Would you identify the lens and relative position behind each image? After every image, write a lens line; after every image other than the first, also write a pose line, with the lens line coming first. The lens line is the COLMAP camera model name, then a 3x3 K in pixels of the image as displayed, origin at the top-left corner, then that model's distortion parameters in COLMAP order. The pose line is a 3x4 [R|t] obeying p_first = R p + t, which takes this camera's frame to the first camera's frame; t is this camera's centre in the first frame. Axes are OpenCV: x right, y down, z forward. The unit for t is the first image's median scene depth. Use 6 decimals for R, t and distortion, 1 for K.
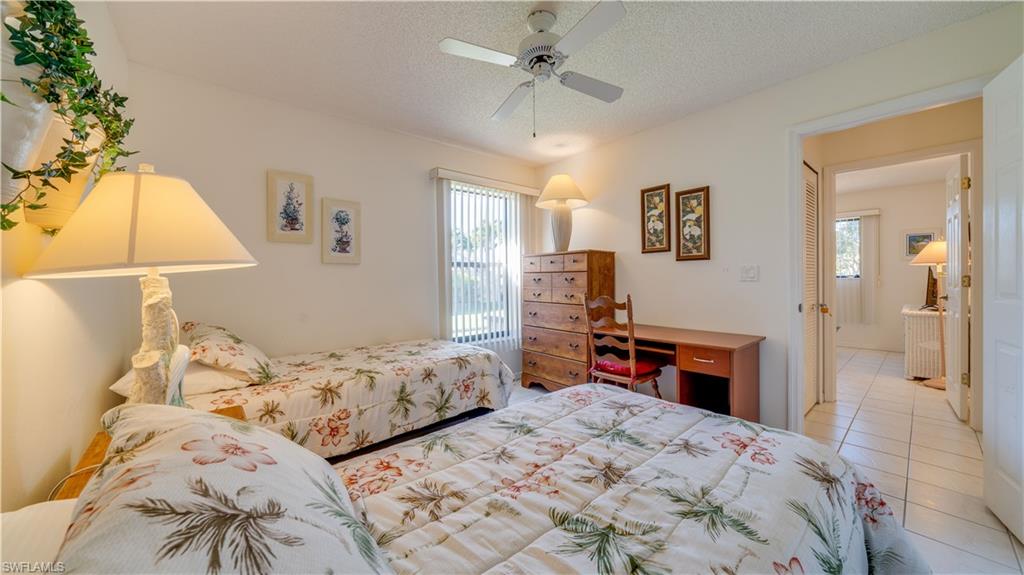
lens RADIAL K [[353.0, 0, 515.8], [0, 353.0, 281.3], [0, 0, 1]] dist [-0.003994, 0.000249]
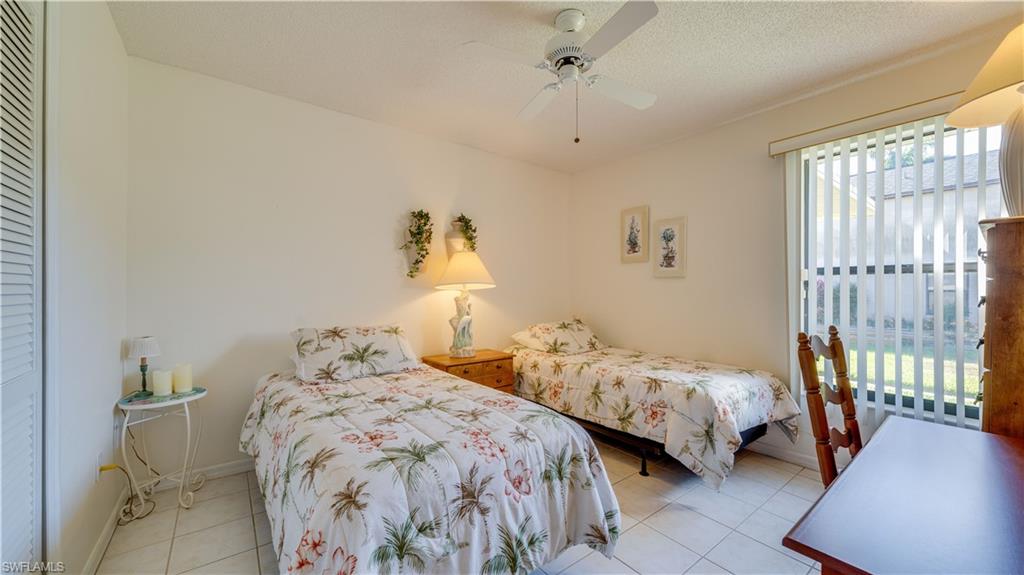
lens RADIAL K [[392.2, 0, 515.3], [0, 392.2, 288.6], [0, 0, 1]] dist [-0.000112, -0.000453]
pose [[-0.066697, 0.003163, -0.997768, 0.959002], [-0.013718, 0.999898, 0.004086, -0.017266], [0.997679, 0.013960, -0.066647, 0.781568]]
